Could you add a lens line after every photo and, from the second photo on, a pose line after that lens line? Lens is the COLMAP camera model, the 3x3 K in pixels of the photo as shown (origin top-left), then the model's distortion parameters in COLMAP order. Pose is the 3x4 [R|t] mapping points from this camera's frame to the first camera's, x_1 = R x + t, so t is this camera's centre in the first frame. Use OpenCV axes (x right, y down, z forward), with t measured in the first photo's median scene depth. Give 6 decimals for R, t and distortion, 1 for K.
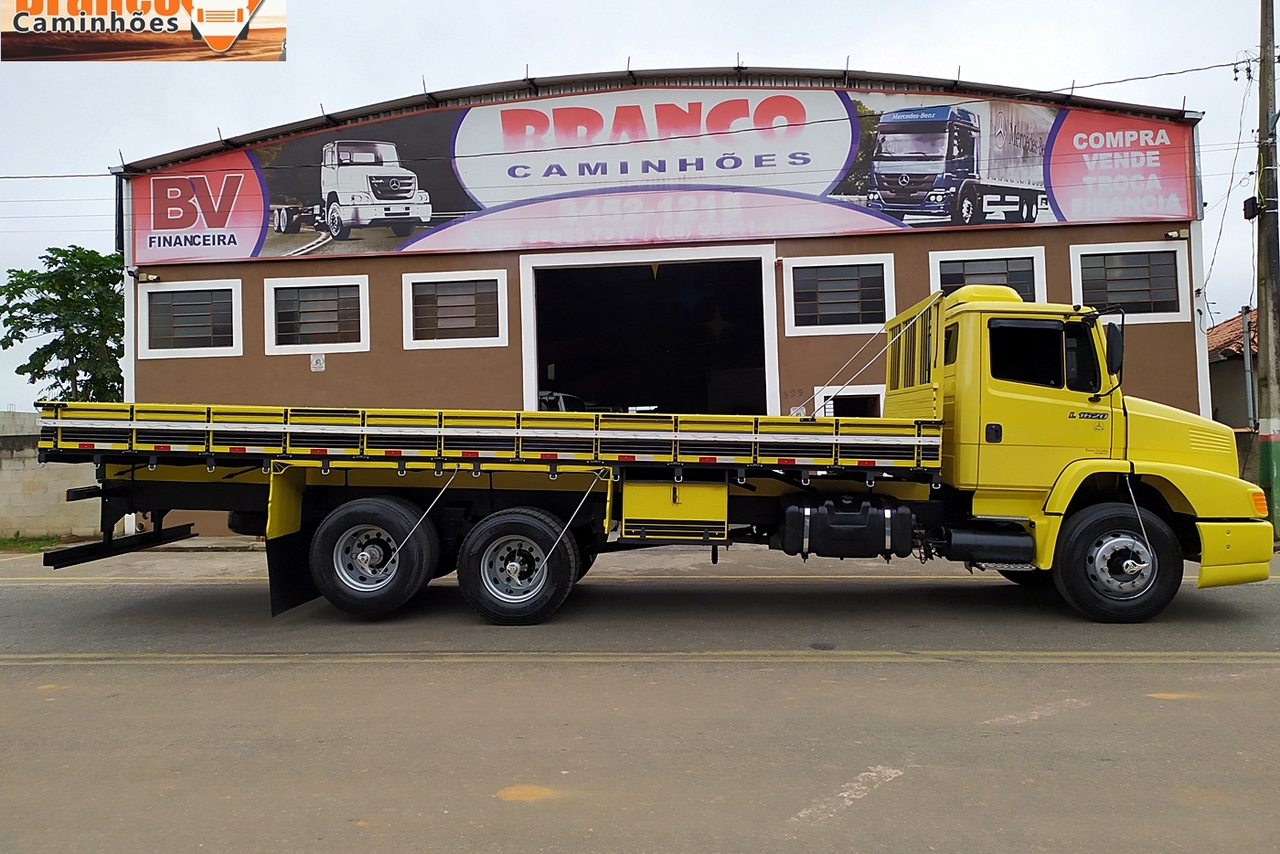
lens RADIAL K [[967.3, 0, 665.5], [0, 967.3, 420.2], [0, 0, 1]] dist [0.058995, -0.054856]
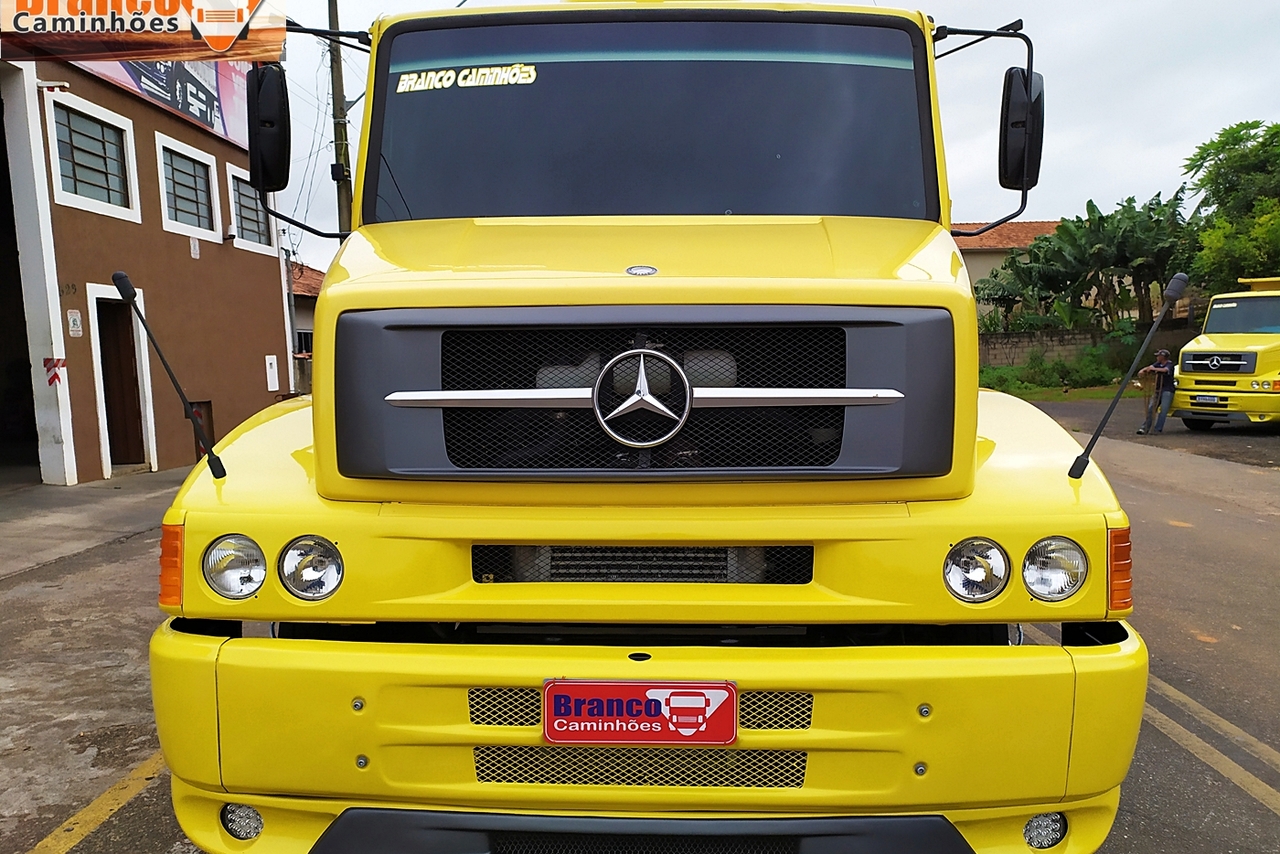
lens RADIAL K [[967.3, 0, 636.7], [0, 967.3, 428.7], [0, 0, 1]] dist [0.058995, -0.054856]
pose [[-0.059330, -0.056013, 0.996666, -0.593105], [-0.005758, 0.998427, 0.055769, 0.030059], [-0.998222, -0.002430, -0.059559, 0.639355]]
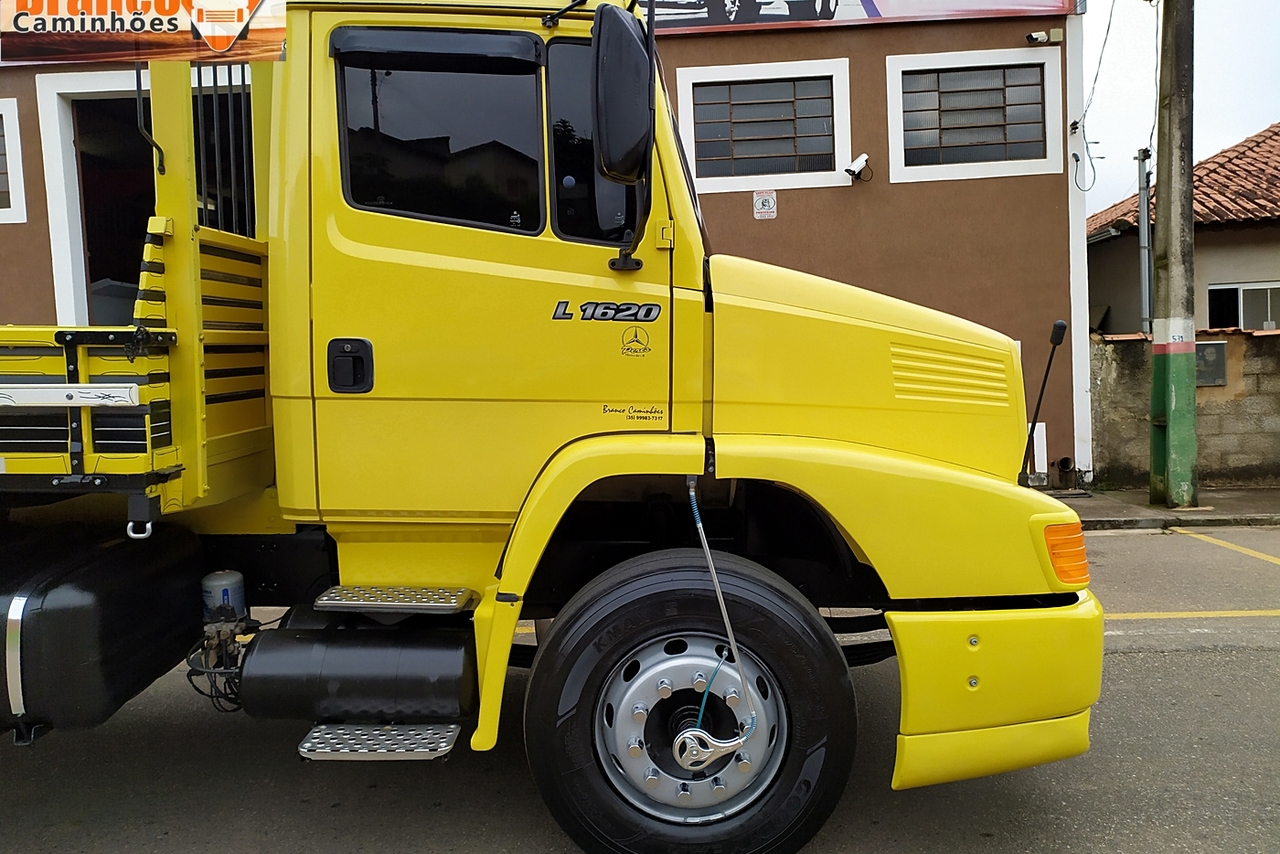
lens RADIAL K [[967.3, 0, 660.2], [0, 967.3, 429.9], [0, 0, 1]] dist [0.058995, -0.054856]
pose [[0.998486, -0.021933, 0.050439, 0.221673], [0.016829, 0.994898, 0.099470, 0.001727], [-0.052363, -0.098471, 0.993761, 0.331279]]
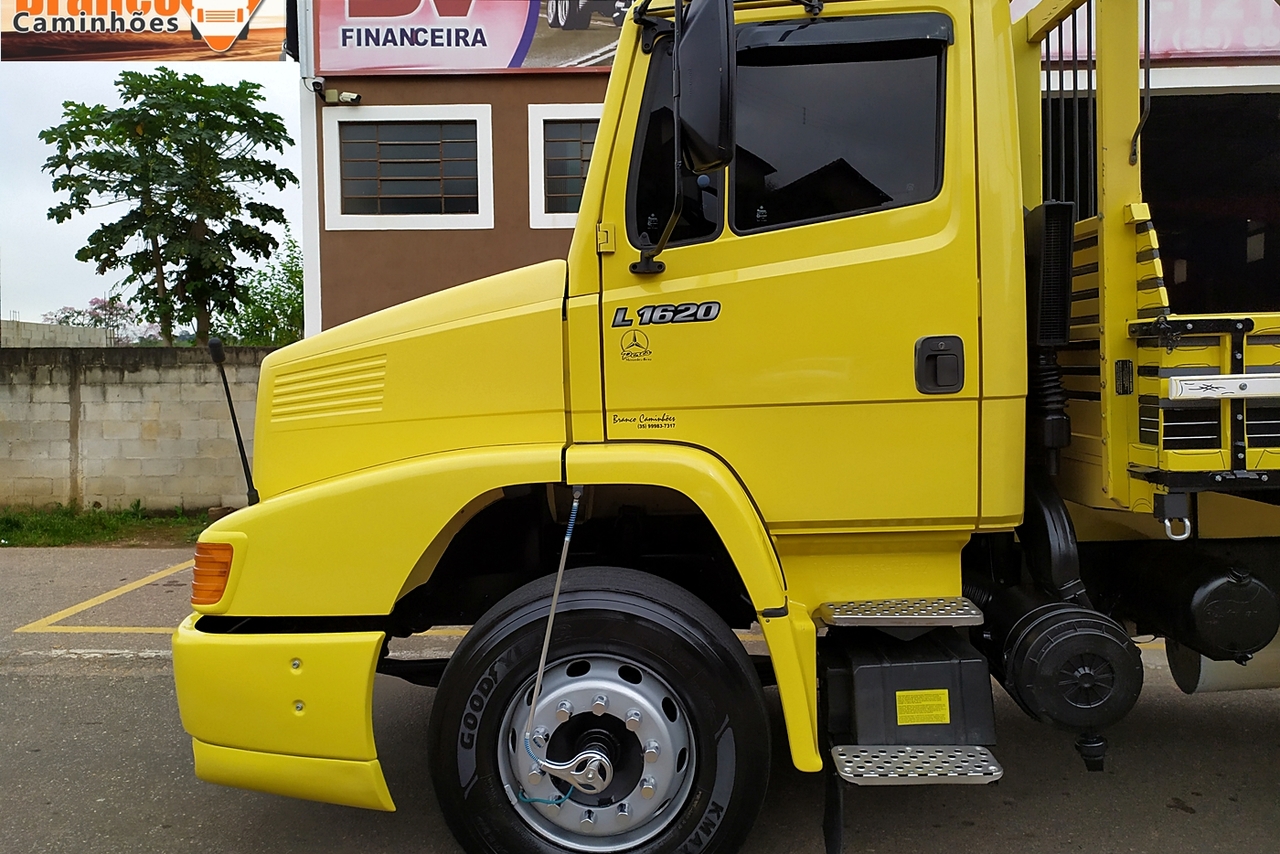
lens RADIAL K [[967.3, 0, 643.9], [0, 967.3, 429.1], [0, 0, 1]] dist [0.058995, -0.054856]
pose [[0.998950, 0.018180, 0.042048, -0.372596], [-0.021153, 0.997224, 0.071387, 0.016649], [-0.040634, -0.072202, 0.996562, 0.374544]]
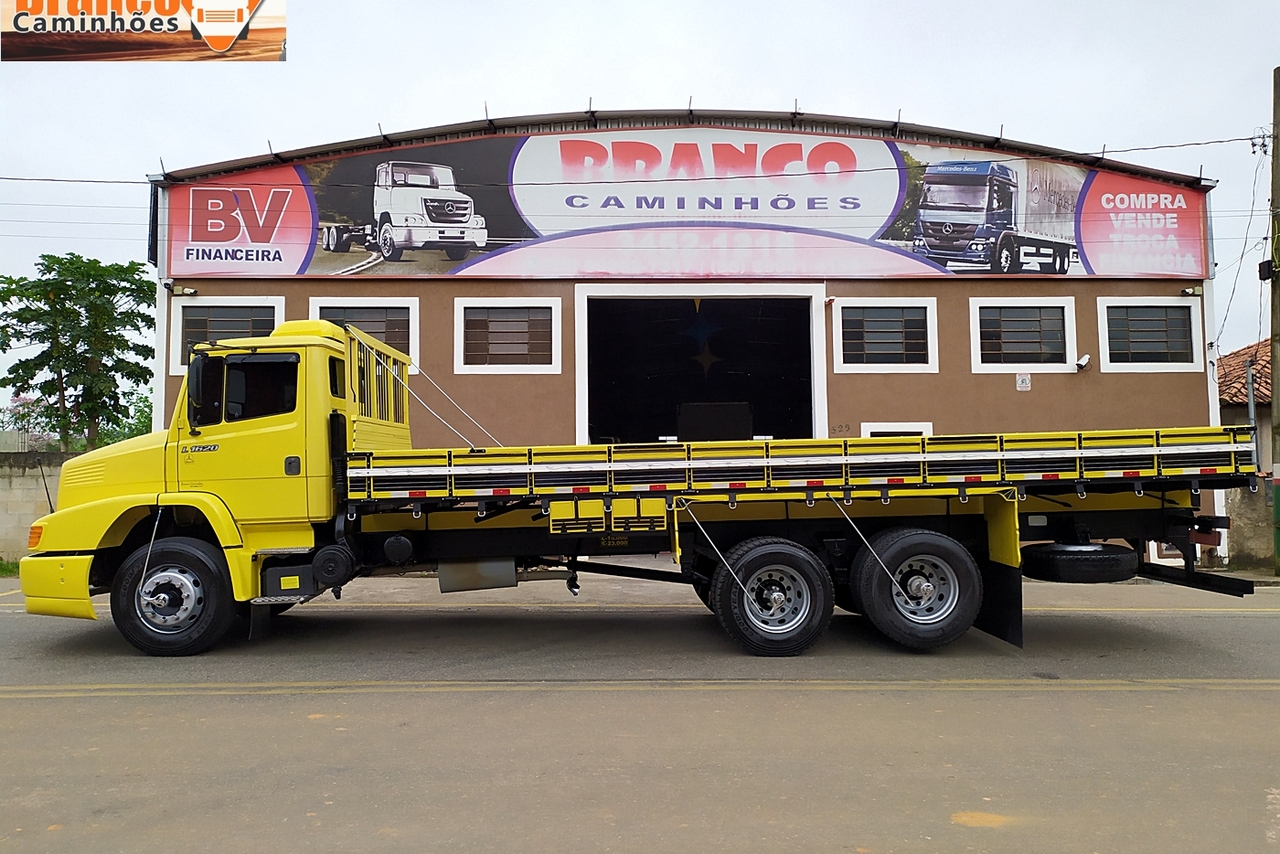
lens RADIAL K [[967.3, 0, 665.6], [0, 967.3, 428.6], [0, 0, 1]] dist [0.058995, -0.054856]
pose [[0.993015, 0.025967, 0.115095, -0.172551], [-0.022682, 0.999300, -0.029756, 0.007420], [-0.115787, 0.026938, 0.992909, -0.003900]]
